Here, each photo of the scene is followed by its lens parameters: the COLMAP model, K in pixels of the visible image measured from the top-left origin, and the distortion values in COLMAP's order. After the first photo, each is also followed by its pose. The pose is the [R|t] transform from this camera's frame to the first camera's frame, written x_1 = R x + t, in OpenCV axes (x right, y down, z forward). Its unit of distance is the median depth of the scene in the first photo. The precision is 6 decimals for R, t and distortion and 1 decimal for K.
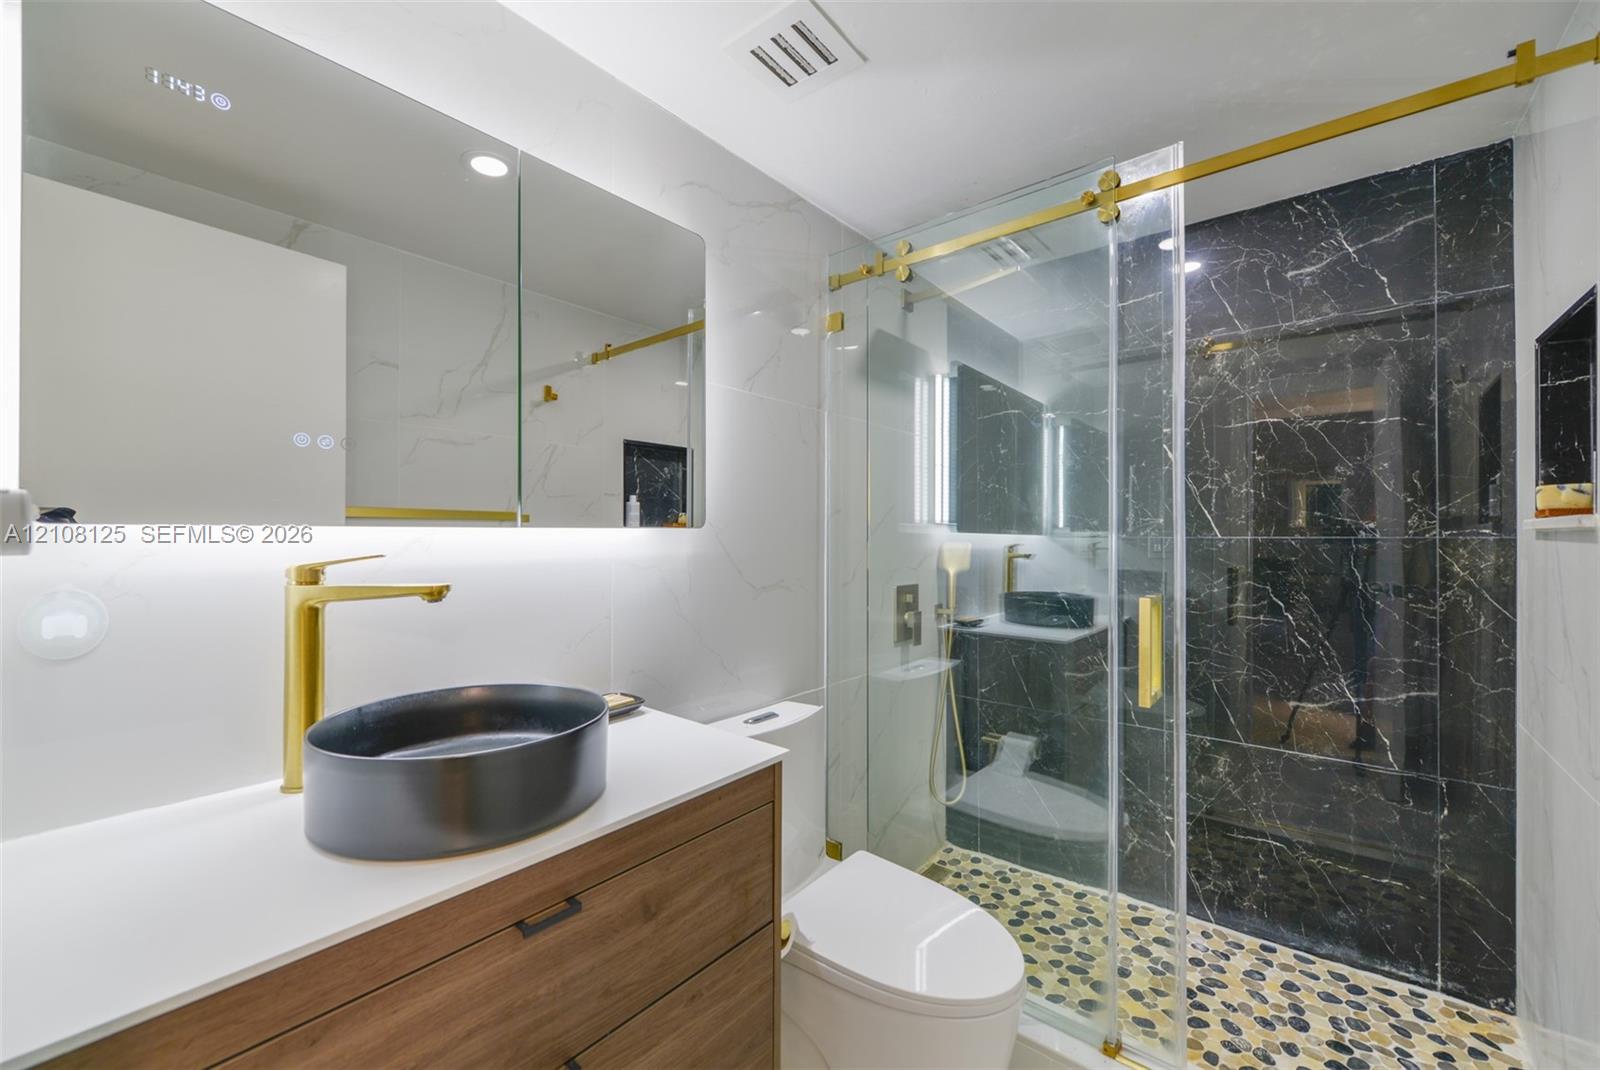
lens RADIAL K [[645.1, 0, 787.9], [0, 645.1, 532.2], [0, 0, 1]] dist [0.001259, -0.000112]
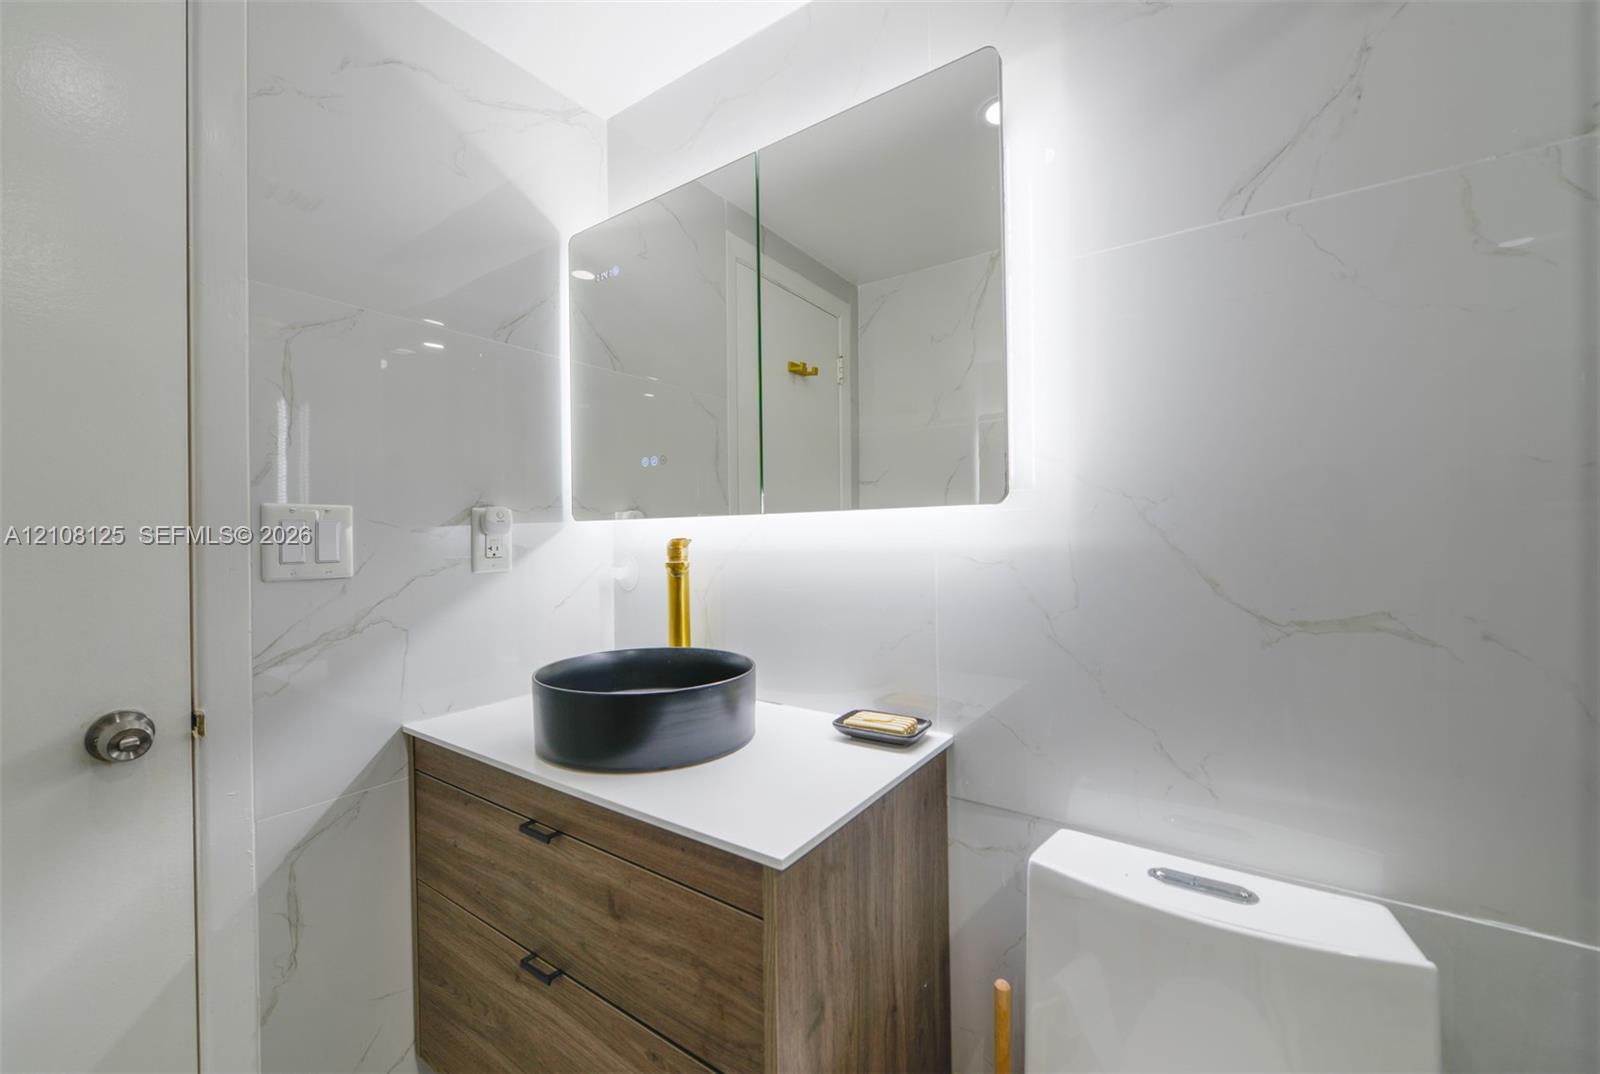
lens RADIAL K [[633.9, 0, 770.0], [0, 633.9, 536.0], [0, 0, 1]] dist [-0.010469, -0.000103]
pose [[0.076877, -0.002798, -0.997037, 0.679423], [0.012325, 0.999922, -0.001856, 0.036533], [0.996964, -0.012145, 0.076906, 1.071911]]
